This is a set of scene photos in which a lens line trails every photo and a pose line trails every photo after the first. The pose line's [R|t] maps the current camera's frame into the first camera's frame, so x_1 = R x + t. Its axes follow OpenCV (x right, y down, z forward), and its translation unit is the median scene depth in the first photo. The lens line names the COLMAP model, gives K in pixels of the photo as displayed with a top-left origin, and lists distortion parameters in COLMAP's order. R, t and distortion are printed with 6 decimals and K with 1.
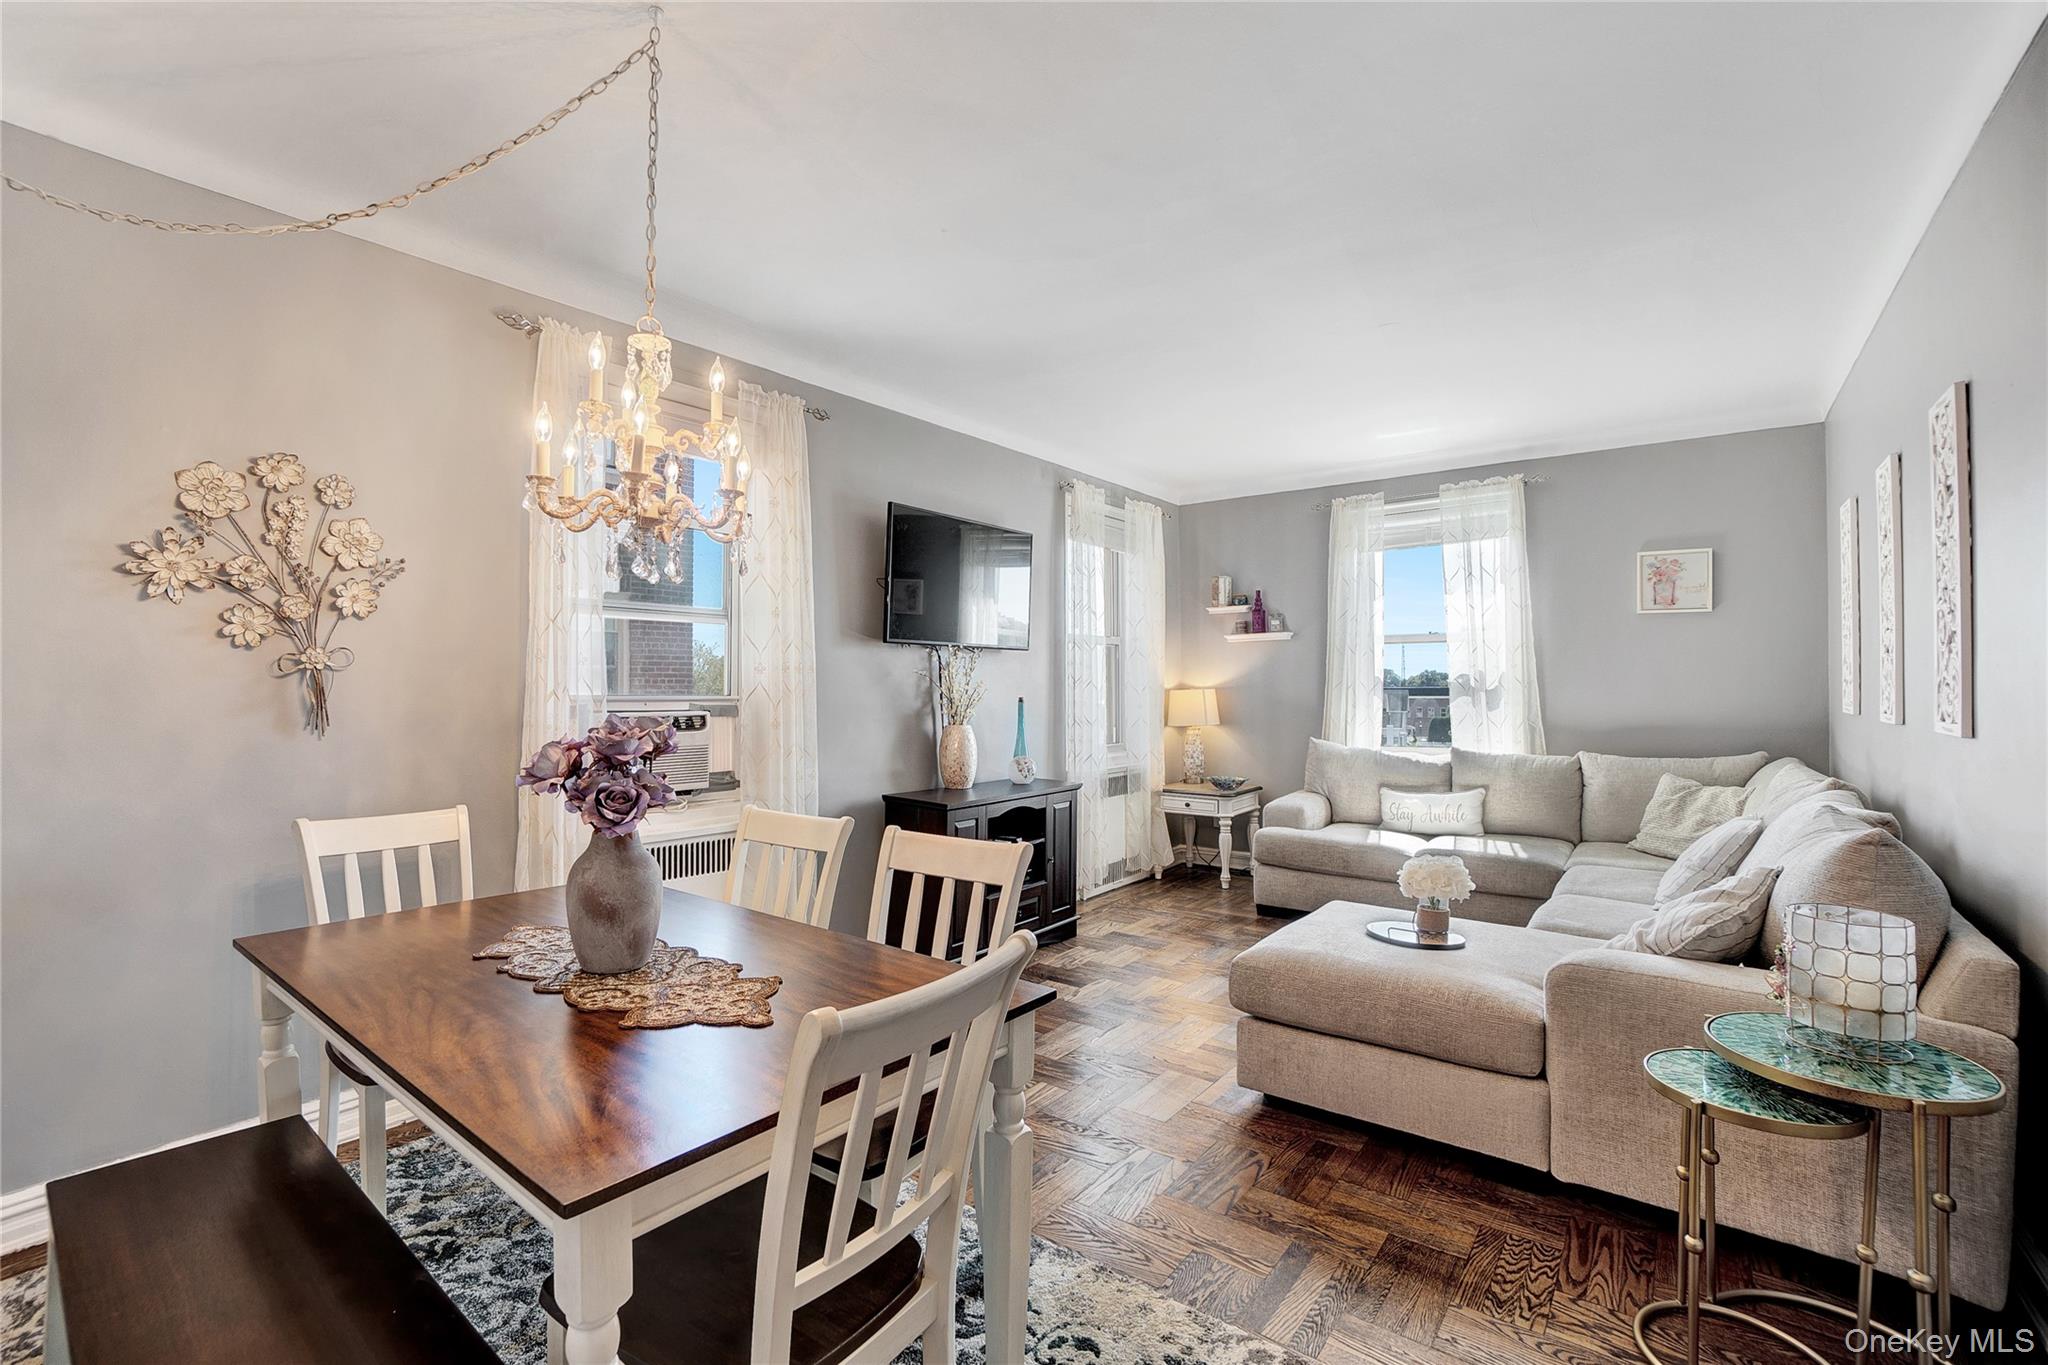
lens RADIAL K [[899.1, 0, 986.9], [0, 899.1, 675.7], [0, 0, 1]] dist [-0.062914, 0.023700]
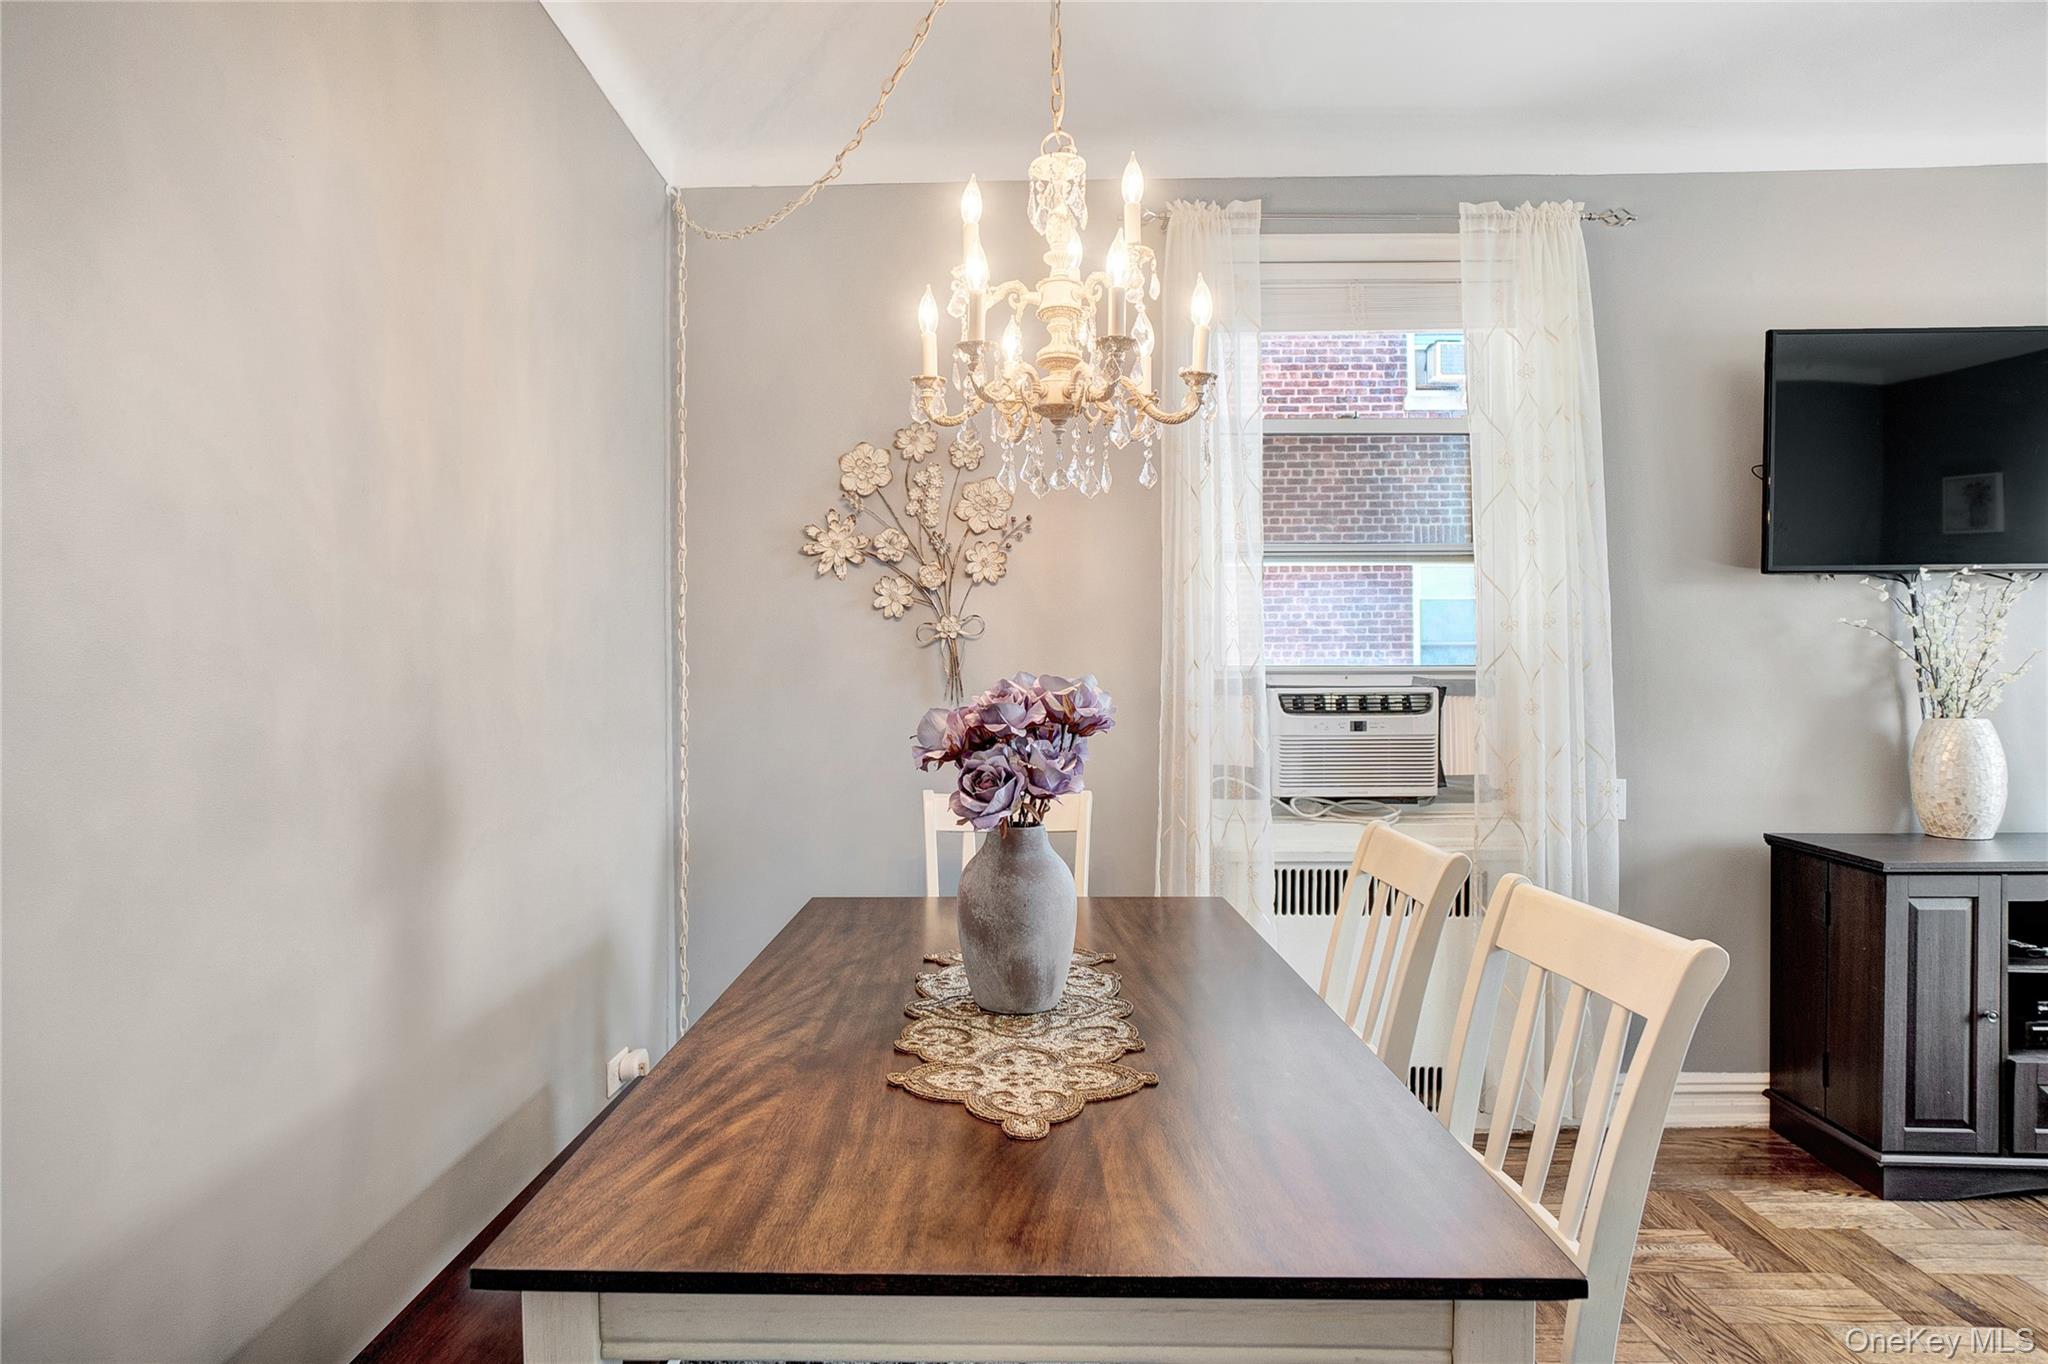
lens RADIAL K [[1079.5, 0, 1002.8], [0, 1079.5, 674.1], [0, 0, 1]] dist [-0.030472, 0.023542]
pose [[0.620754, -0.008901, -0.783955, 0.109549], [0.017822, 0.999837, 0.002760, 0.015693], [0.783803, -0.015685, 0.620812, 0.154960]]
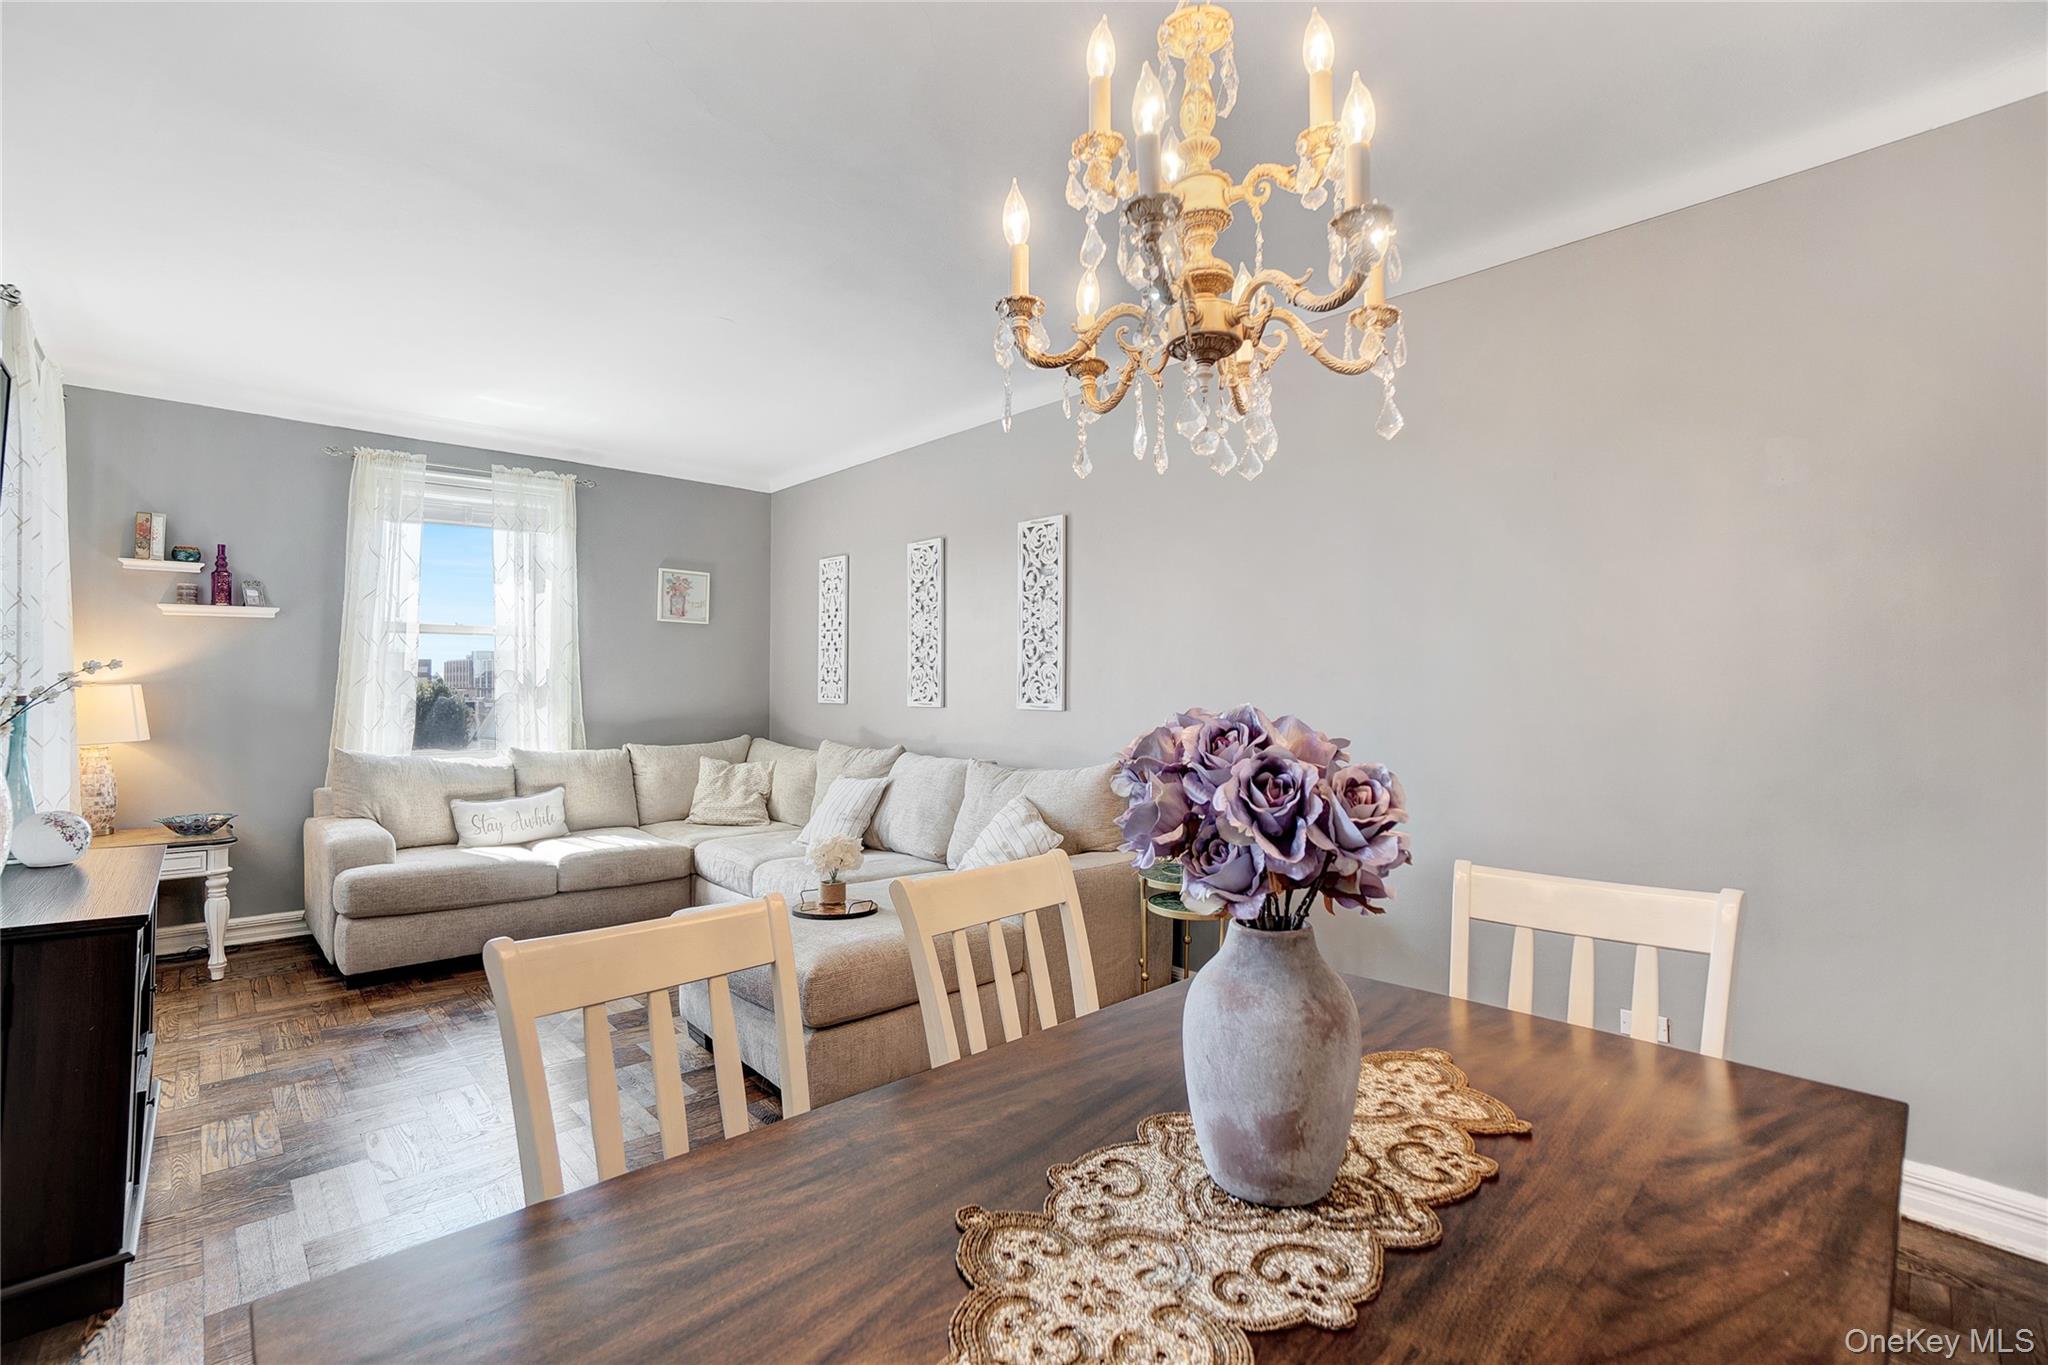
lens RADIAL K [[899.1, 0, 986.9], [0, 899.1, 675.7], [0, 0, 1]] dist [-0.062914, 0.023700]
pose [[0.160977, 0.016443, 0.986821, -0.358122], [-0.012625, 0.999814, -0.014600, 0.012973], [-0.986877, -0.010108, 0.161155, 0.398545]]
